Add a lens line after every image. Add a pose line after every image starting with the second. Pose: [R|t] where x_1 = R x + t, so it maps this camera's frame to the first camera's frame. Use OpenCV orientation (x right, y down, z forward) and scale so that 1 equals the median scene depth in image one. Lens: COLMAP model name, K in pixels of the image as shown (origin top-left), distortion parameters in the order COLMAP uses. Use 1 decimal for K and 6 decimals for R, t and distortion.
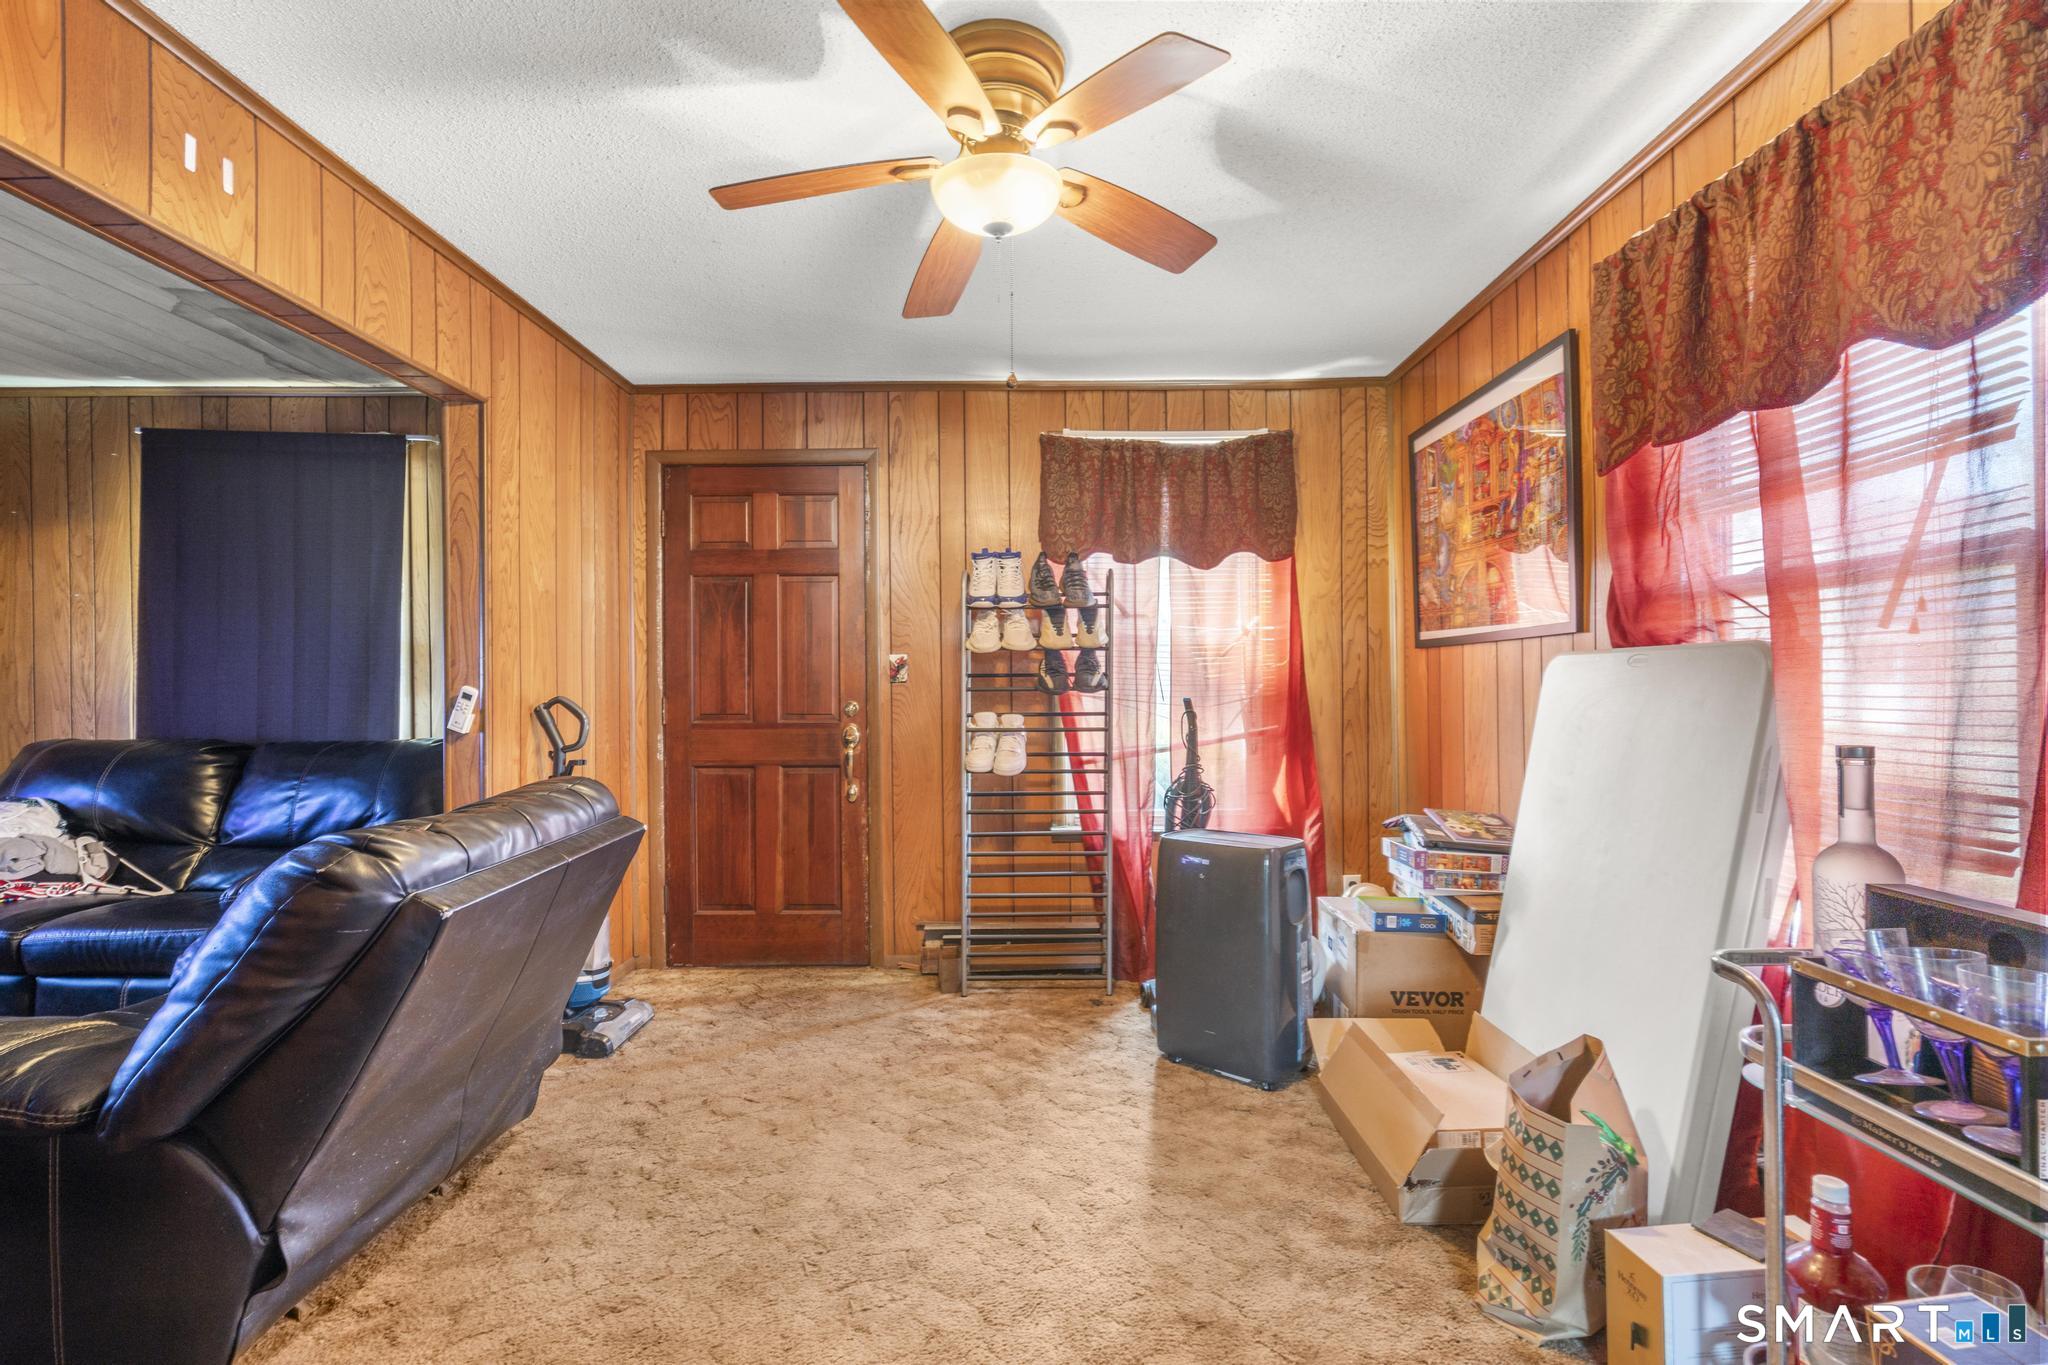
lens RADIAL K [[920.9, 0, 1031.8], [0, 920.9, 689.5], [0, 0, 1]] dist [-0.009365, 0.002445]
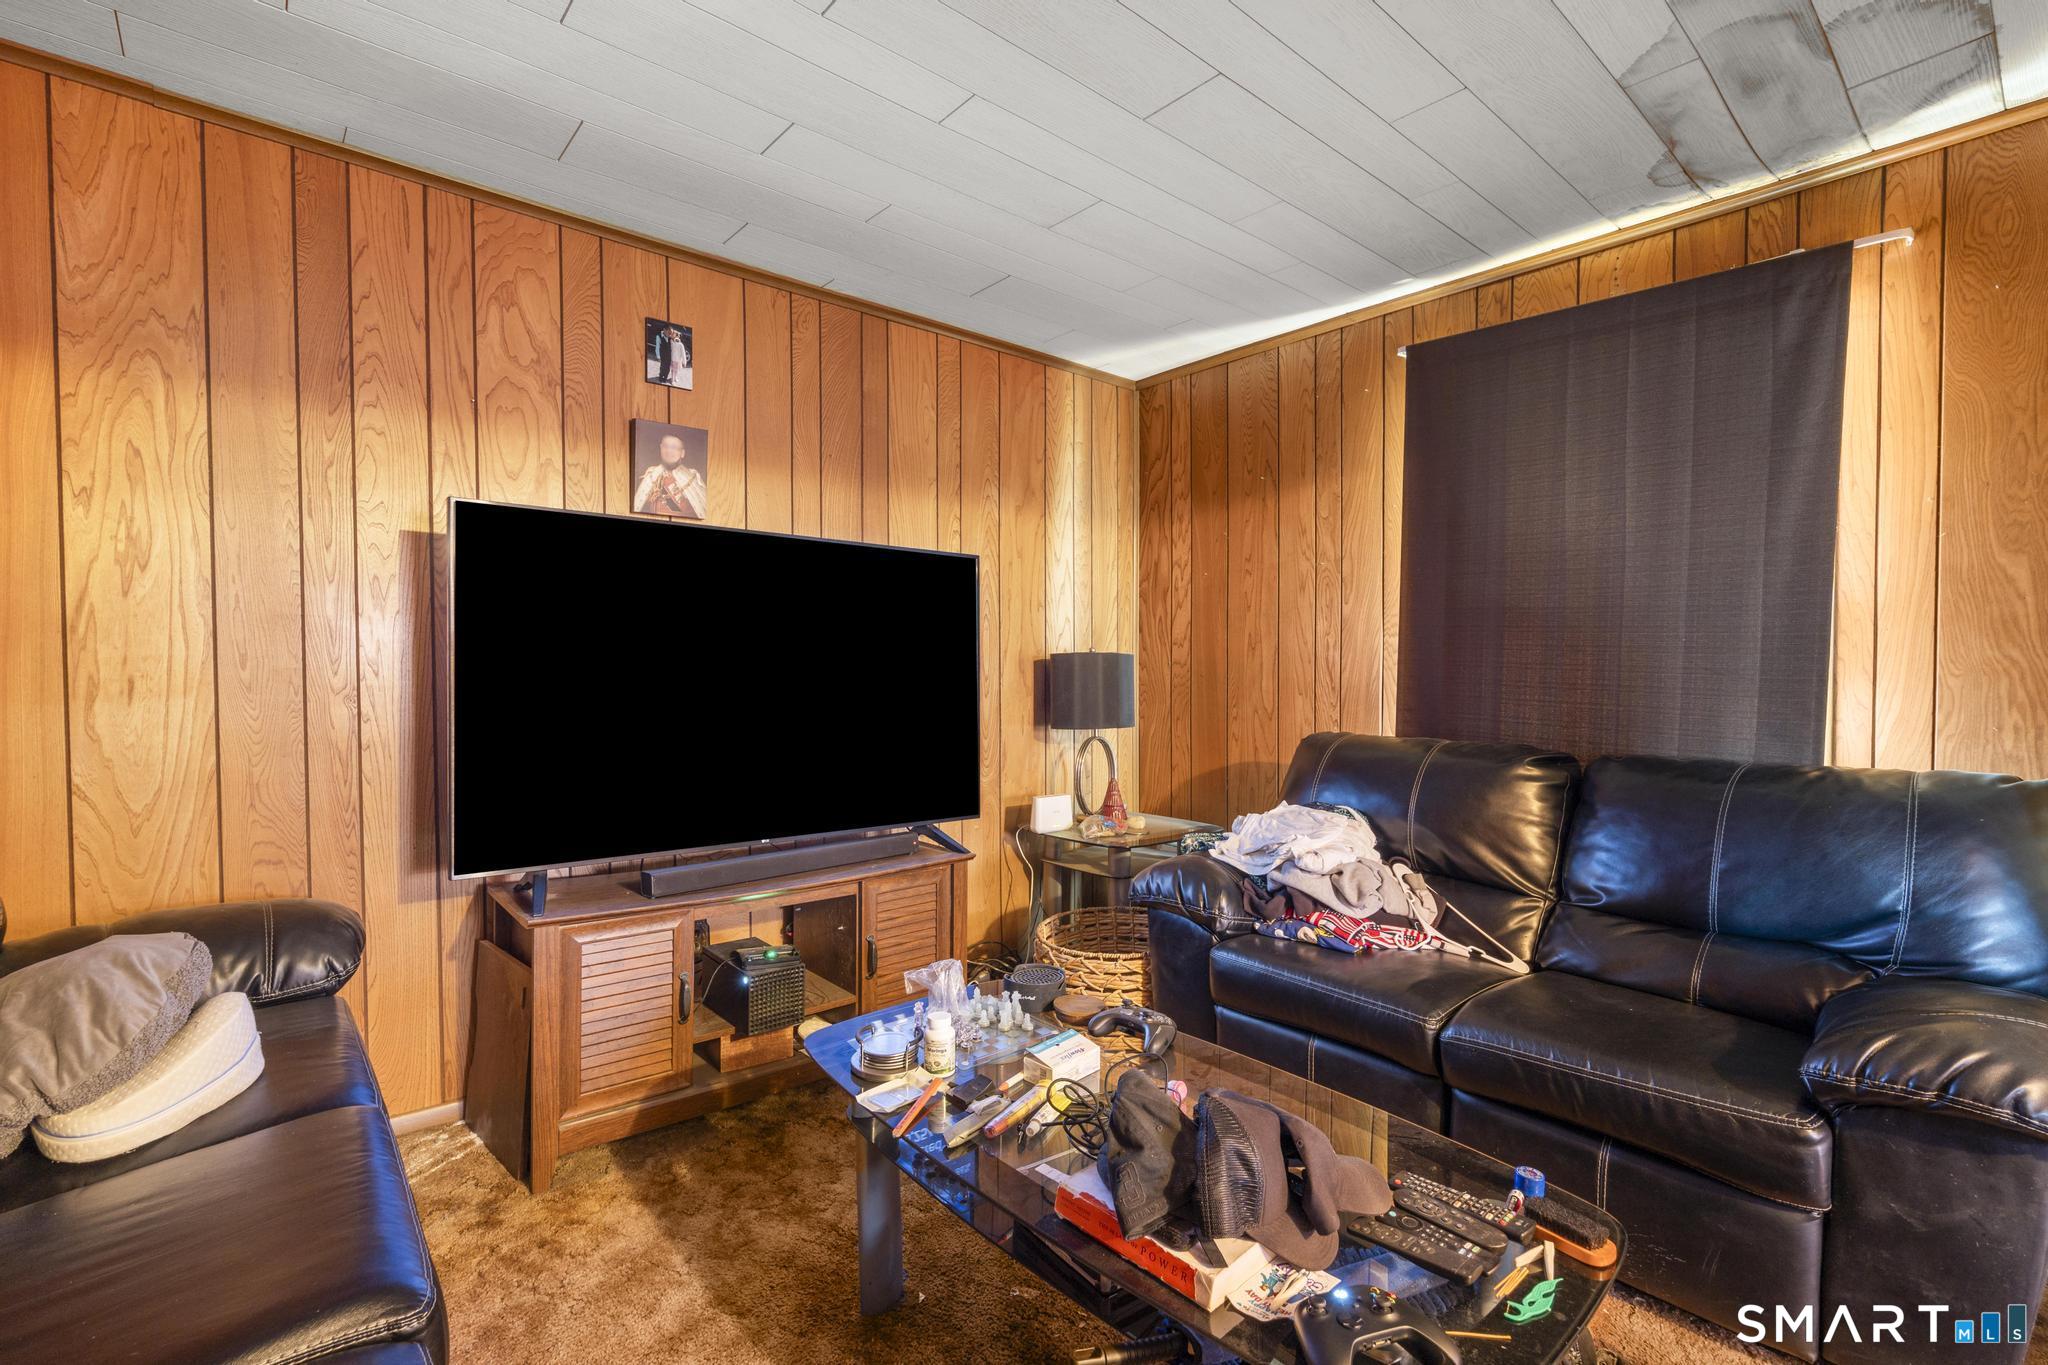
lens RADIAL K [[920.9, 0, 1021.6], [0, 920.9, 681.5], [0, 0, 1]] dist [-0.009365, 0.002445]
pose [[0.647492, 0.019543, -0.761821, -0.567256], [-0.007453, 0.999786, 0.019314, -0.005796], [0.762036, -0.006828, 0.647499, 0.218017]]
